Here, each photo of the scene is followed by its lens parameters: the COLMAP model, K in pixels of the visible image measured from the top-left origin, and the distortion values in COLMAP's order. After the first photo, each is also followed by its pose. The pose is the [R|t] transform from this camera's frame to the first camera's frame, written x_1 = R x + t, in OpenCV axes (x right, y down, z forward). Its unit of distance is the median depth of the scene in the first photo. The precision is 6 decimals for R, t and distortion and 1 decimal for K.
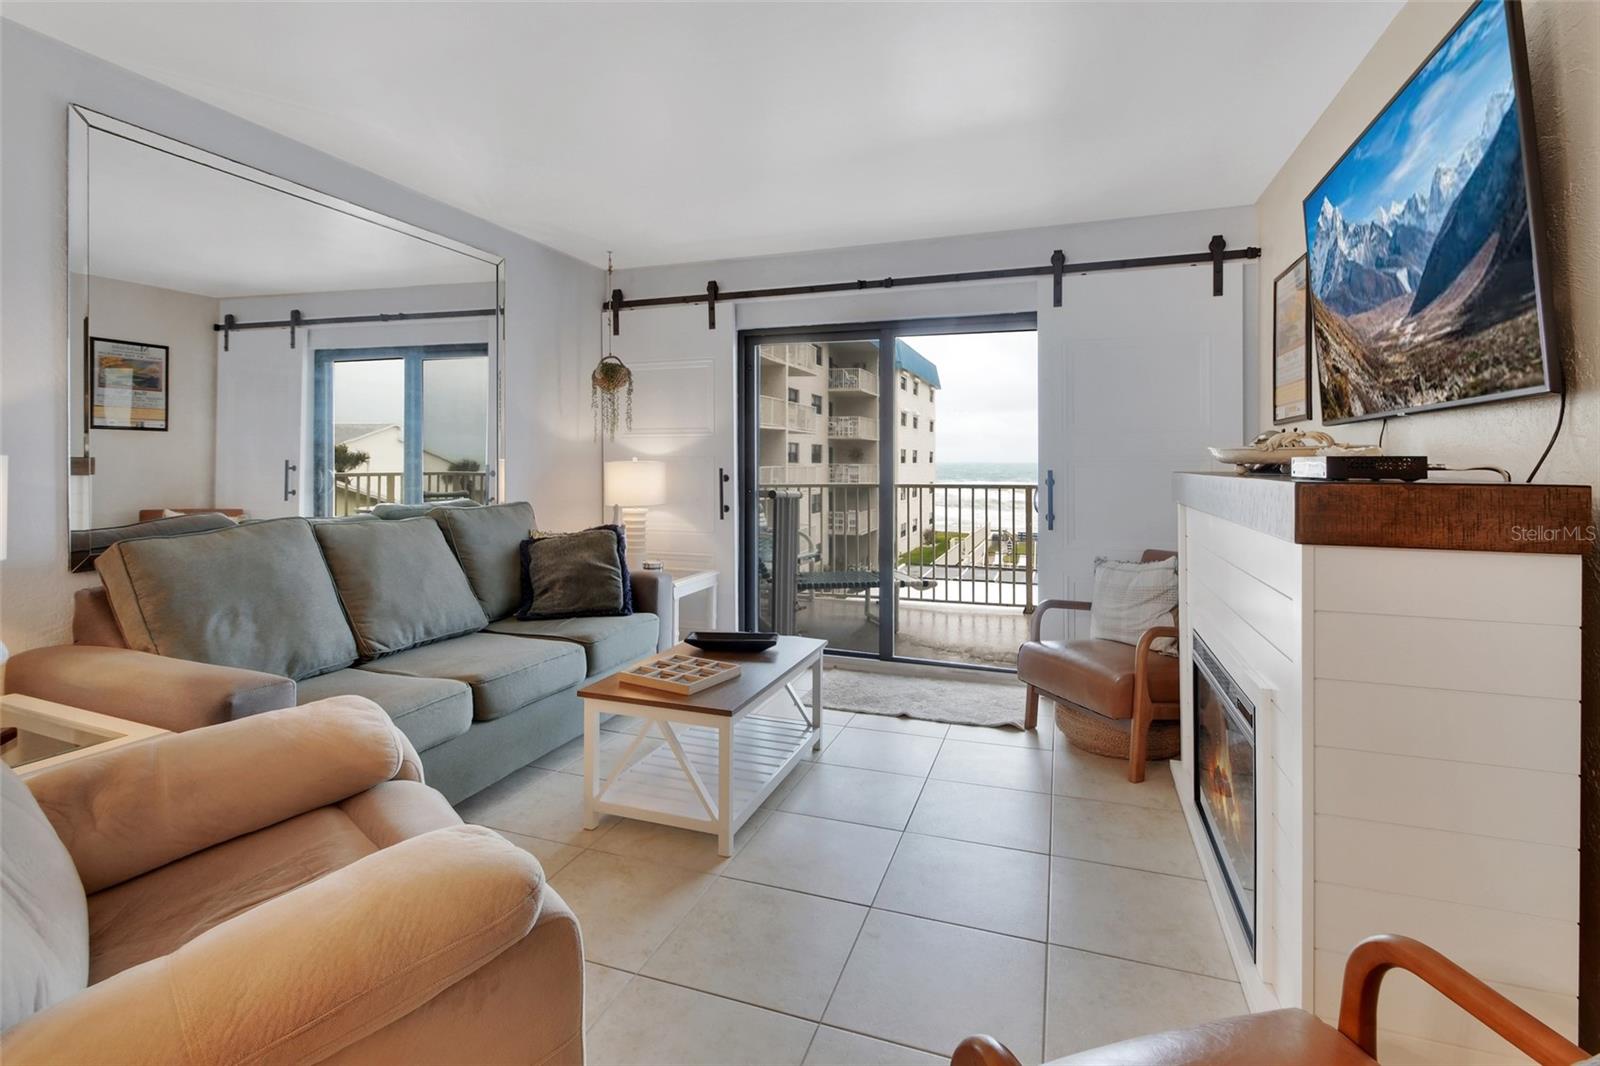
lens RADIAL K [[746.4, 0, 798.4], [0, 746.4, 462.0], [0, 0, 1]] dist [-0.002680, -0.000720]
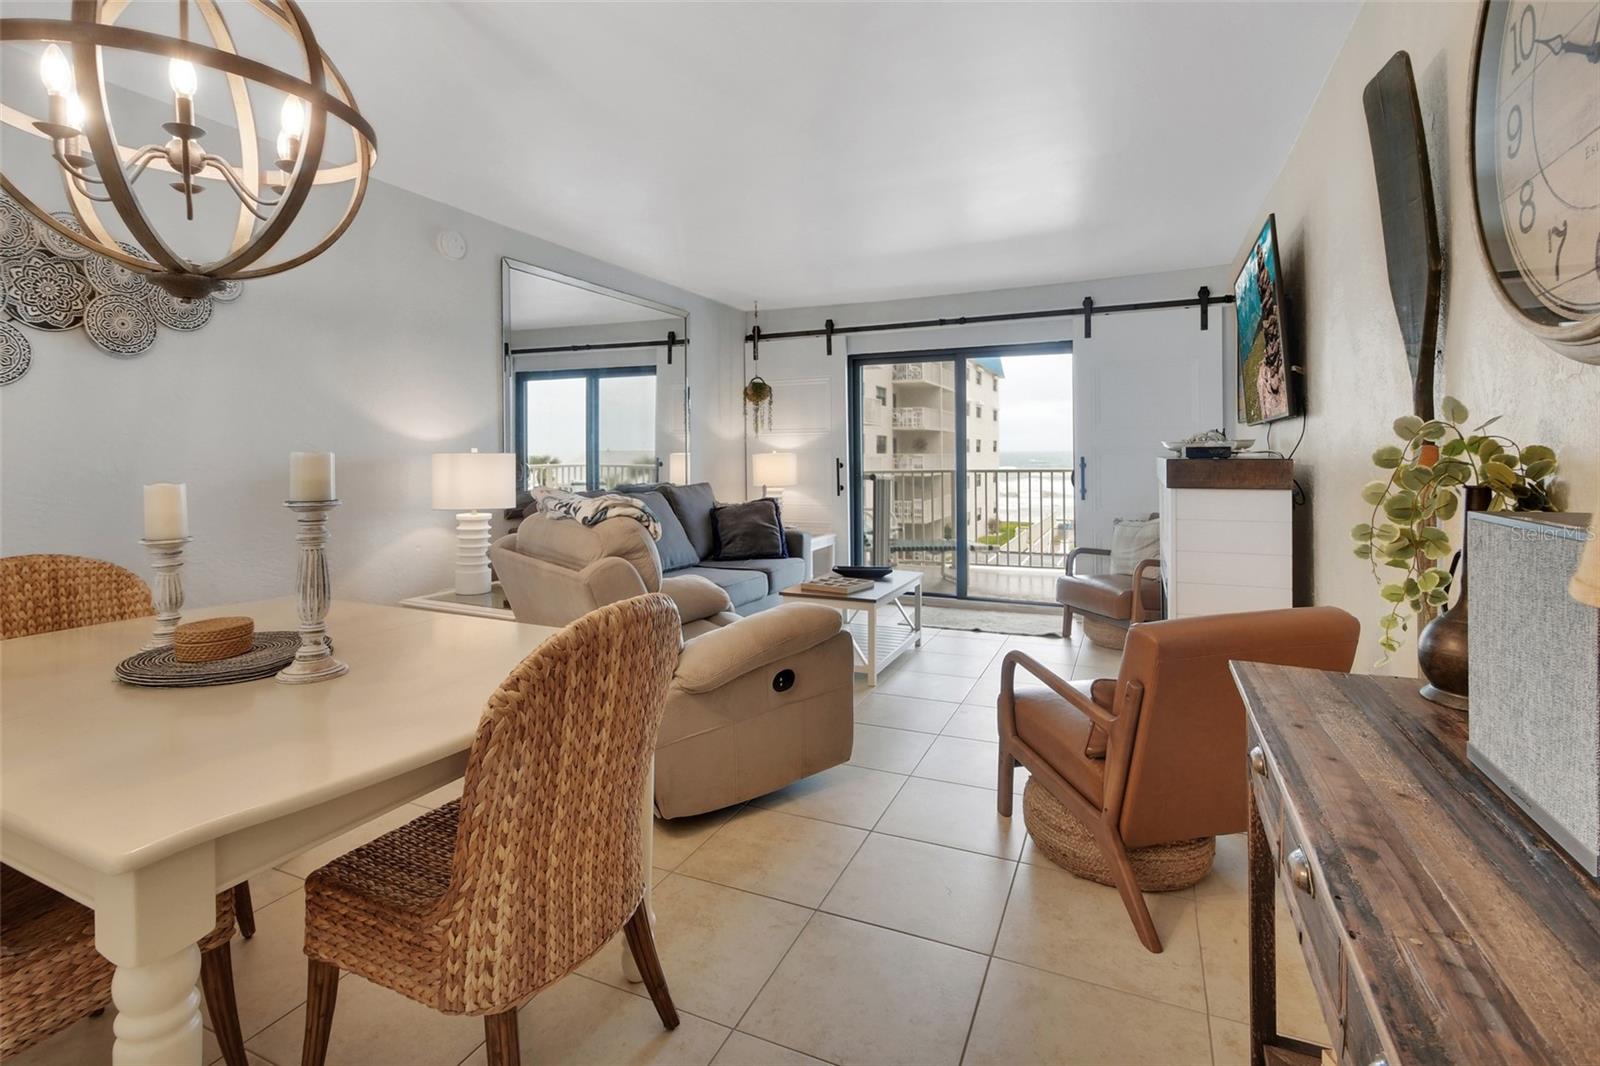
lens RADIAL K [[776.7, 0, 788.3], [0, 776.7, 472.7], [0, 0, 1]] dist [0.001987, -0.000262]
pose [[0.996401, -0.009991, -0.084176, -0.073895], [0.012107, 0.999622, 0.024664, -0.001094], [0.083897, -0.025594, 0.996146, -0.416583]]
